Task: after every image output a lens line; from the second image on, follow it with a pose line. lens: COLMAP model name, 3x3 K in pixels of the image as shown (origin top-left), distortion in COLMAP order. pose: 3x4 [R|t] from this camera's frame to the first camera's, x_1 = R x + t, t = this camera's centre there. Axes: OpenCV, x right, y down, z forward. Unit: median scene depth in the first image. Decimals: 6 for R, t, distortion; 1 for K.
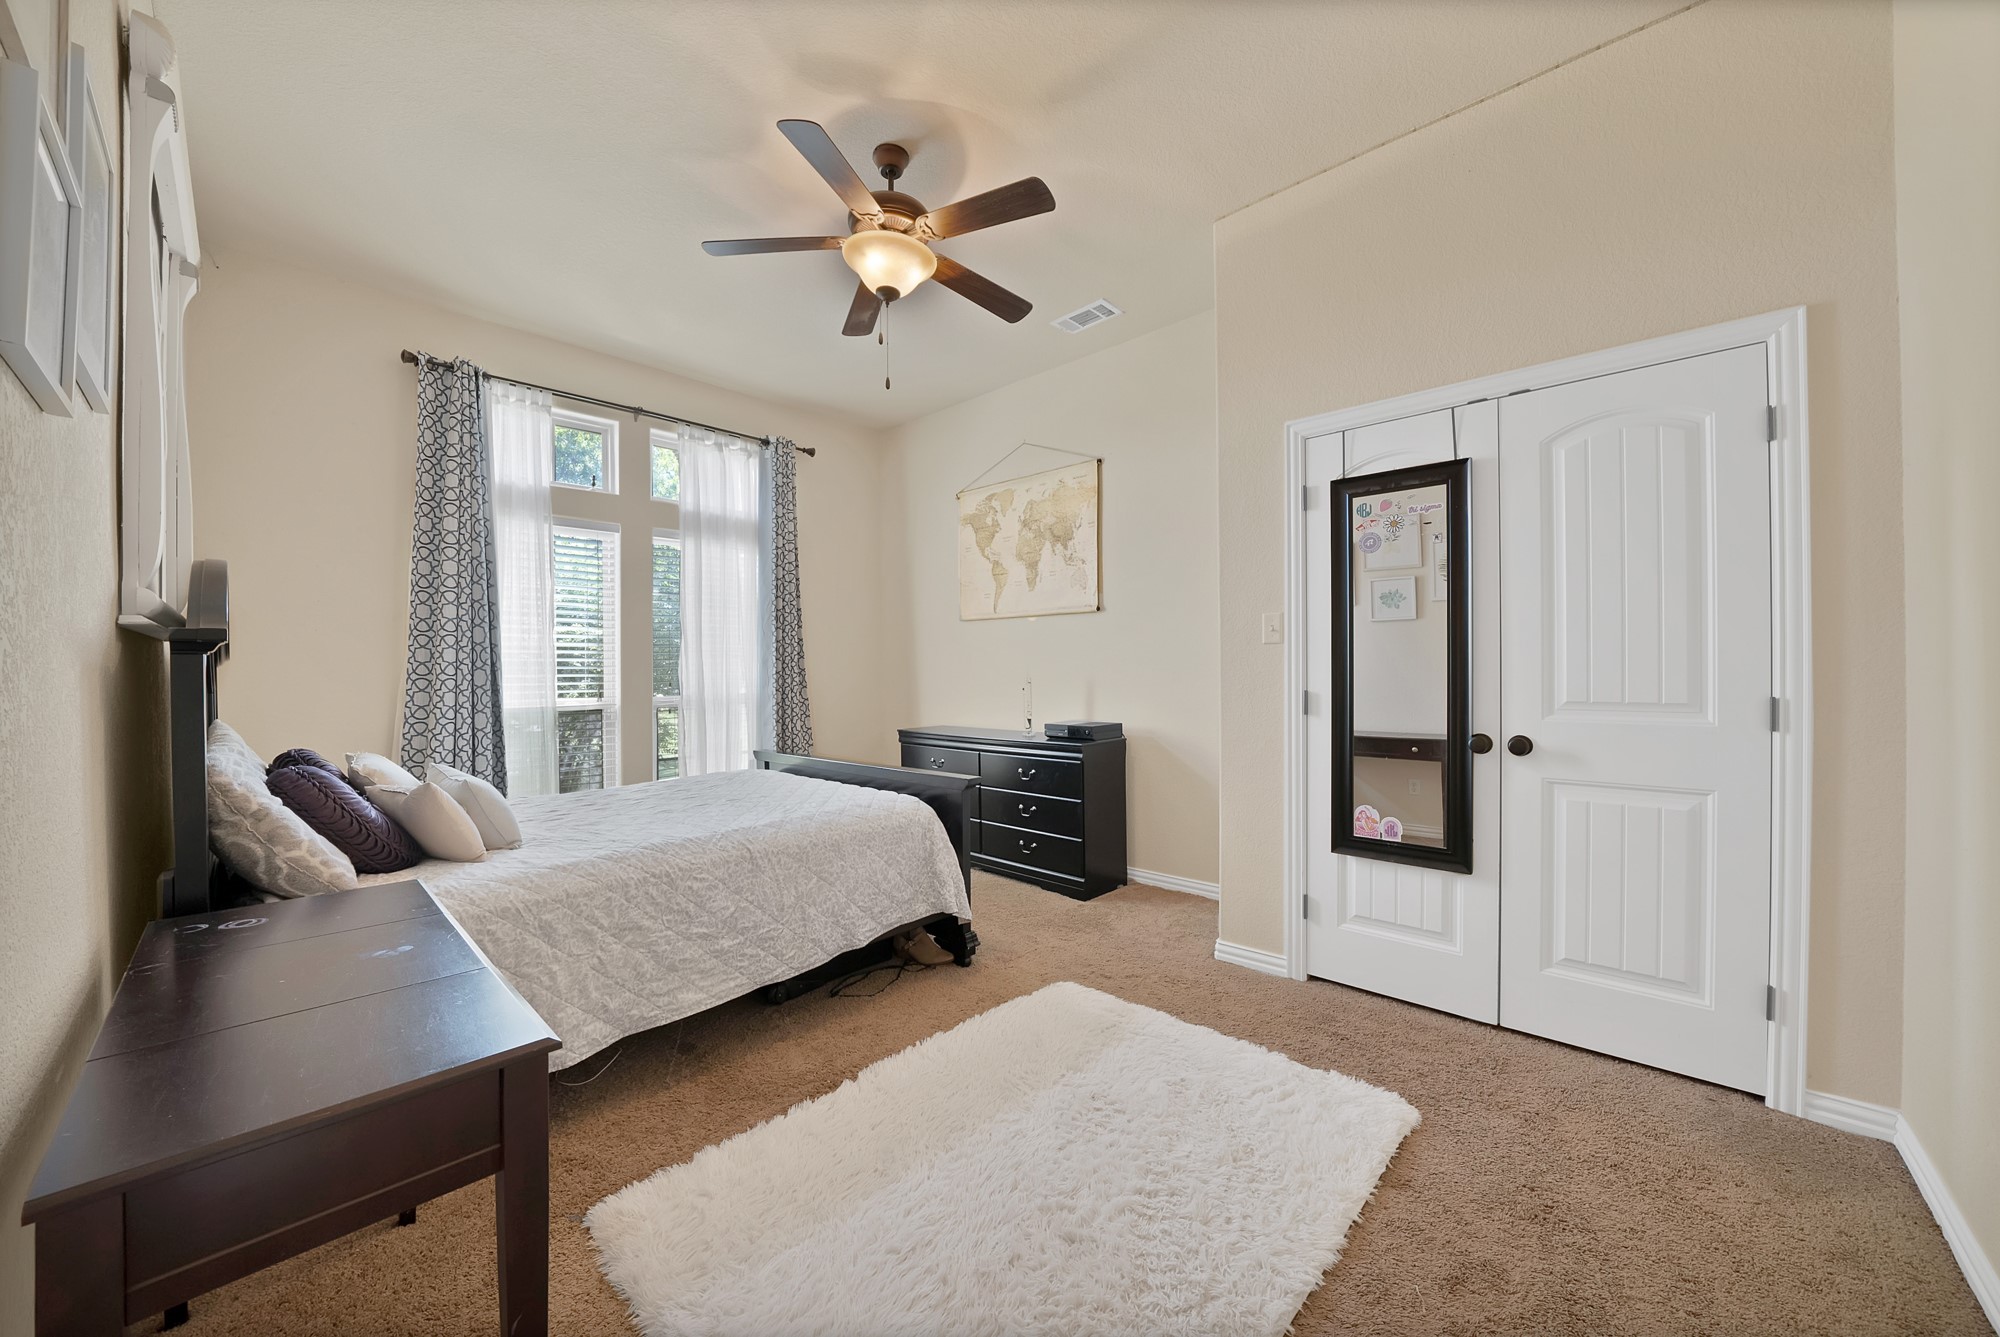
lens RADIAL K [[726.1, 0, 993.5], [0, 726.1, 669.9], [0, 0, 1]] dist [-0.024121, 0.002003]
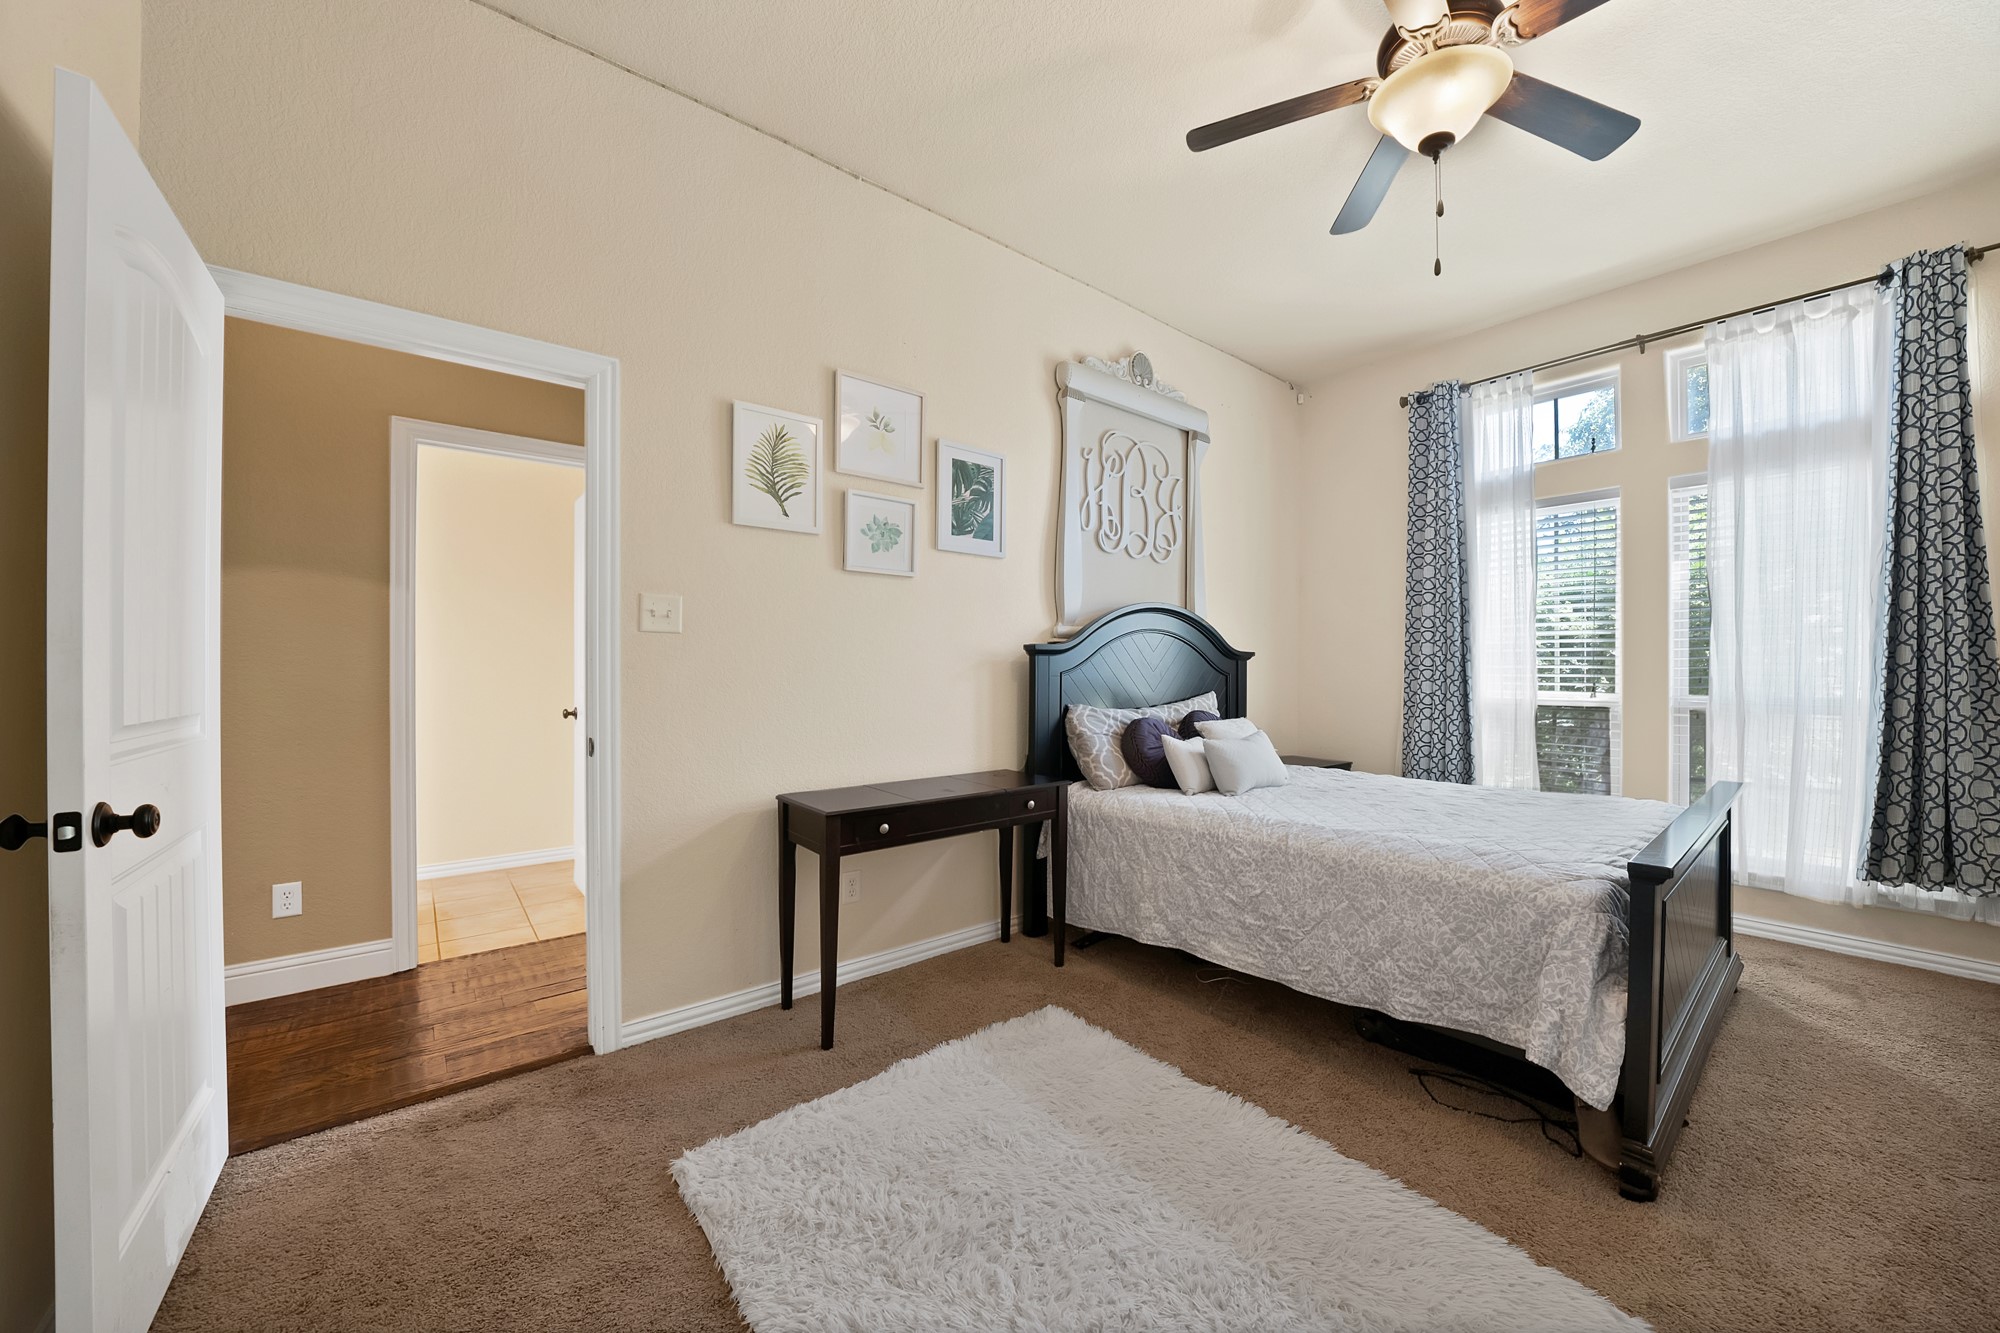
lens RADIAL K [[726.1, 0, 1034.6], [0, 726.1, 662.1], [0, 0, 1]] dist [-0.024121, 0.002003]
pose [[-0.108219, 0.001632, -0.994126, 0.443419], [0.001828, 0.999997, 0.001443, -0.001655], [0.994125, -0.001661, -0.108222, 0.491827]]
